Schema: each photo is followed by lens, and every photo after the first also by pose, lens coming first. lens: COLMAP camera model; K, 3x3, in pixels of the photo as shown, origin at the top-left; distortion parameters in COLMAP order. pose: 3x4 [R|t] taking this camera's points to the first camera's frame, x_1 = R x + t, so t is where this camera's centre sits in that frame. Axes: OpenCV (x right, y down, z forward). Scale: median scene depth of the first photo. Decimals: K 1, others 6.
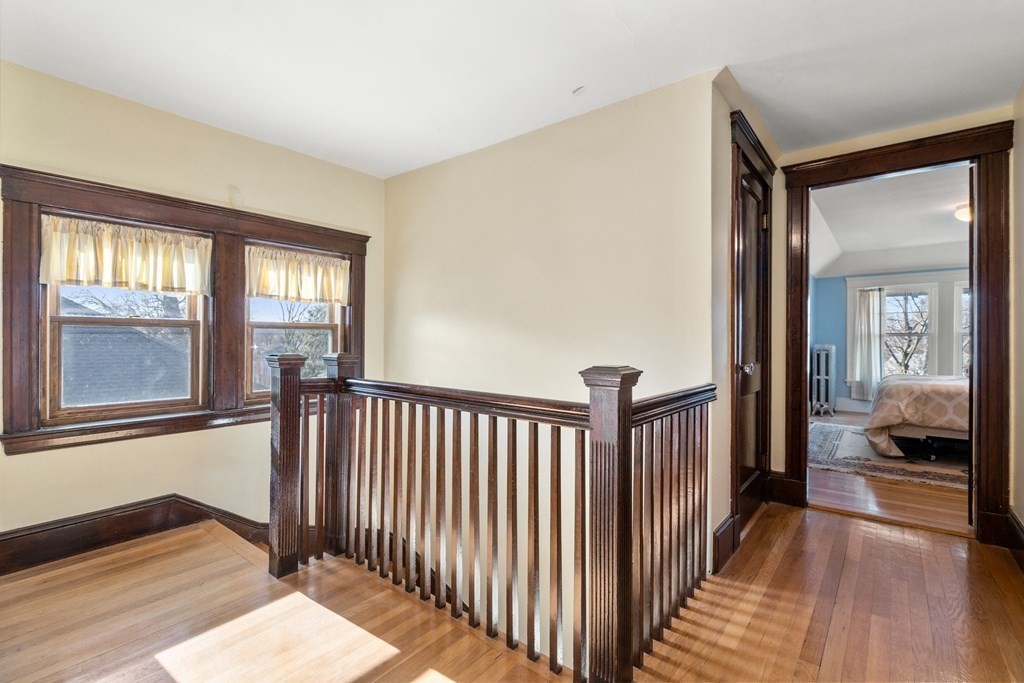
lens RADIAL K [[484.1, 0, 511.6], [0, 484.1, 340.4], [0, 0, 1]] dist [-0.002869, 0.002747]
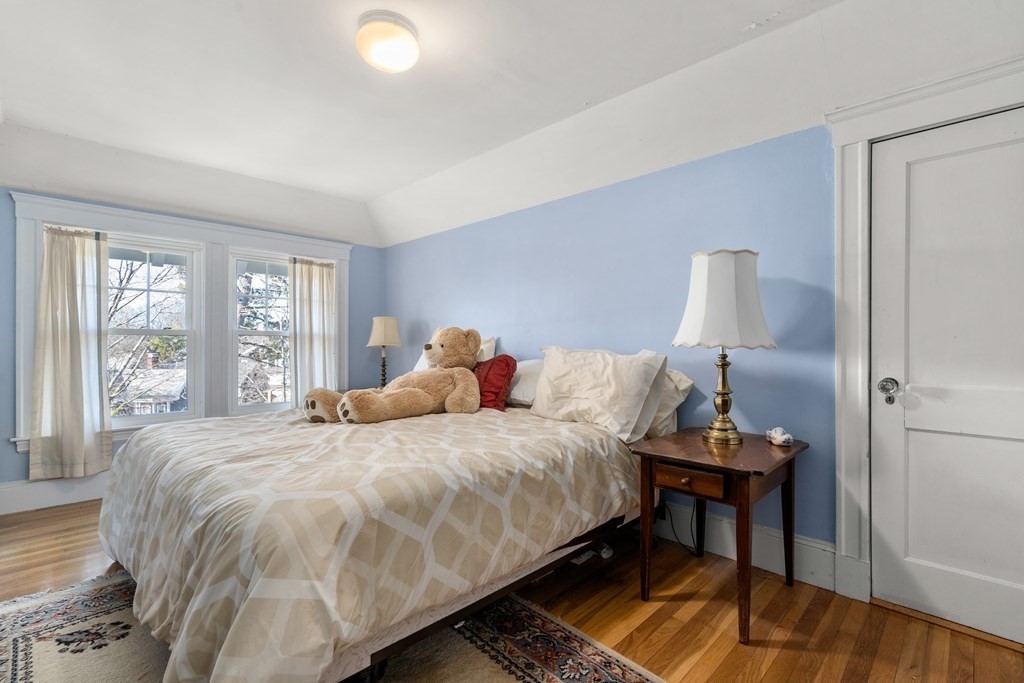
lens RADIAL K [[484.1, 0, 513.1], [0, 484.1, 345.9], [0, 0, 1]] dist [-0.002869, 0.002747]
pose [[0.135431, -0.005456, 0.990772, 0.346015], [-0.000298, 0.999985, 0.005548, -0.000372], [-0.990787, -0.001046, 0.135427, 0.532497]]
